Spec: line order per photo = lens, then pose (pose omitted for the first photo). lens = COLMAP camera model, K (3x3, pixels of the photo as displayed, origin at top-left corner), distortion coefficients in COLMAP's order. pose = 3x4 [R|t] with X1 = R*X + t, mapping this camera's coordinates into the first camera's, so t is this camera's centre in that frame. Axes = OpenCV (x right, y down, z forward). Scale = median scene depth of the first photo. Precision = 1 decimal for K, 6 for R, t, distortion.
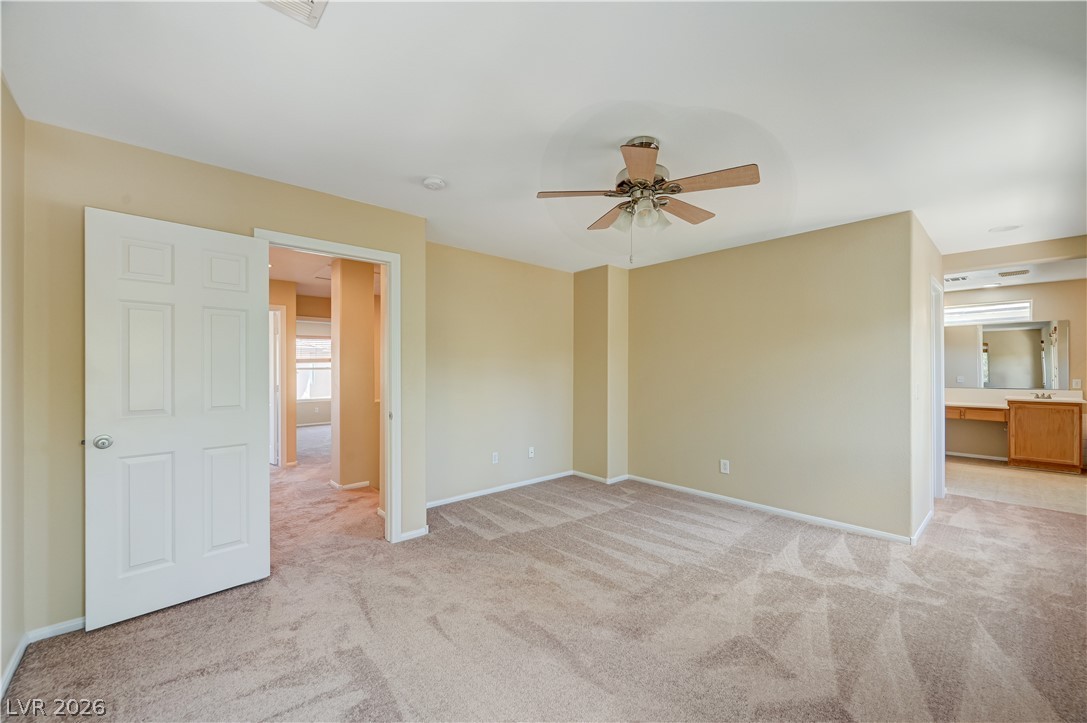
lens RADIAL K [[437.8, 0, 548.7], [0, 437.8, 365.6], [0, 0, 1]] dist [0.001377, 0.000715]
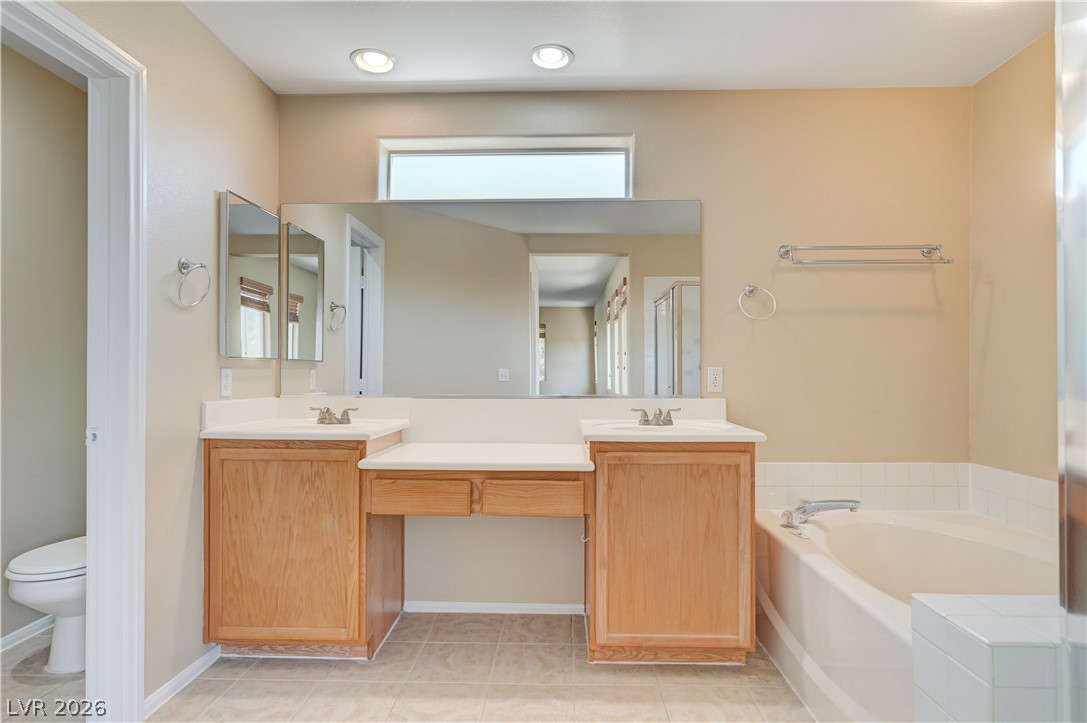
lens RADIAL K [[577.0, 0, 543.2], [0, 577.0, 363.1], [0, 0, 1]] dist [-0.012463, 0.000671]
pose [[0.708487, 0.004194, 0.705711, 0.761330], [-0.006732, 0.999977, 0.000815, 0.028240], [-0.705691, -0.005328, 0.708499, 0.758994]]
